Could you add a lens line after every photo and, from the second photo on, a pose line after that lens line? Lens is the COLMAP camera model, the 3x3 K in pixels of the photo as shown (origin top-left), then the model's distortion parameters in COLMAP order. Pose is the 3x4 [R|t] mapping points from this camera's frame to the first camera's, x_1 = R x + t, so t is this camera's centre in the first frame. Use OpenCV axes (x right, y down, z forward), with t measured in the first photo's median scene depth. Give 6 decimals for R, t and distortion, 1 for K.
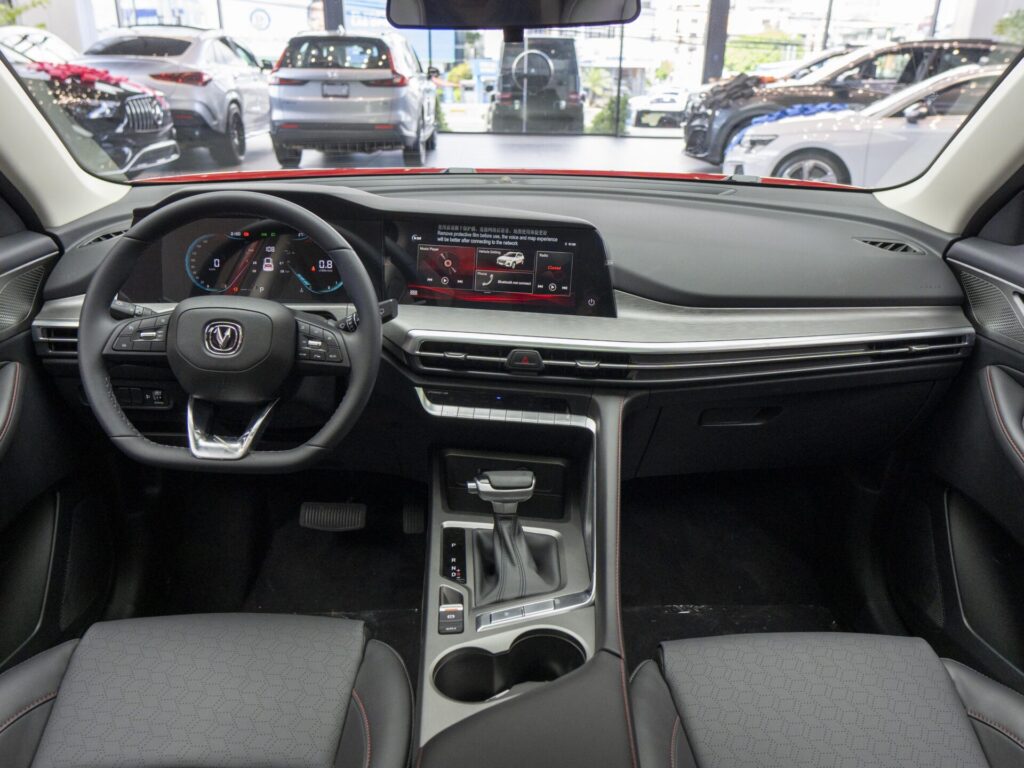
lens RADIAL K [[786.0, 0, 520.5], [0, 786.0, 415.1], [0, 0, 1]] dist [0.004329, -0.011263]
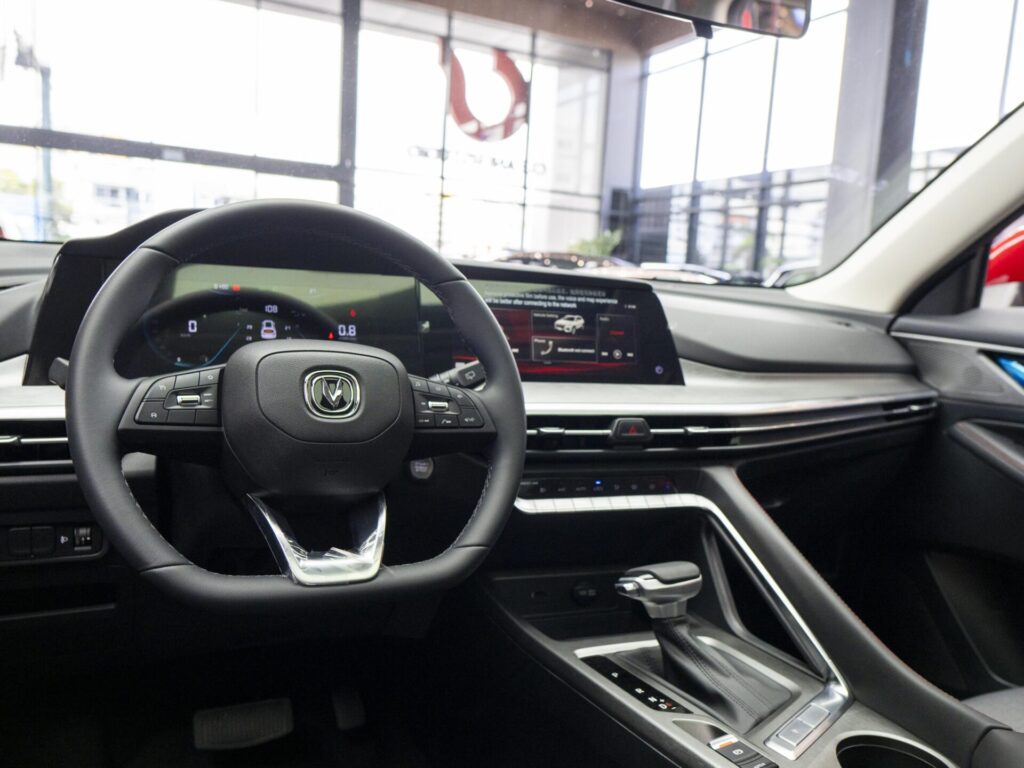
lens RADIAL K [[800.3, 0, 507.3], [0, 800.3, 409.9], [0, 0, 1]] dist [0.002732, 0.015542]
pose [[0.890610, -0.036942, 0.453265, -0.468896], [0.152000, 0.963555, -0.220130, 0.071140], [-0.428614, 0.264946, 0.863767, 0.311136]]
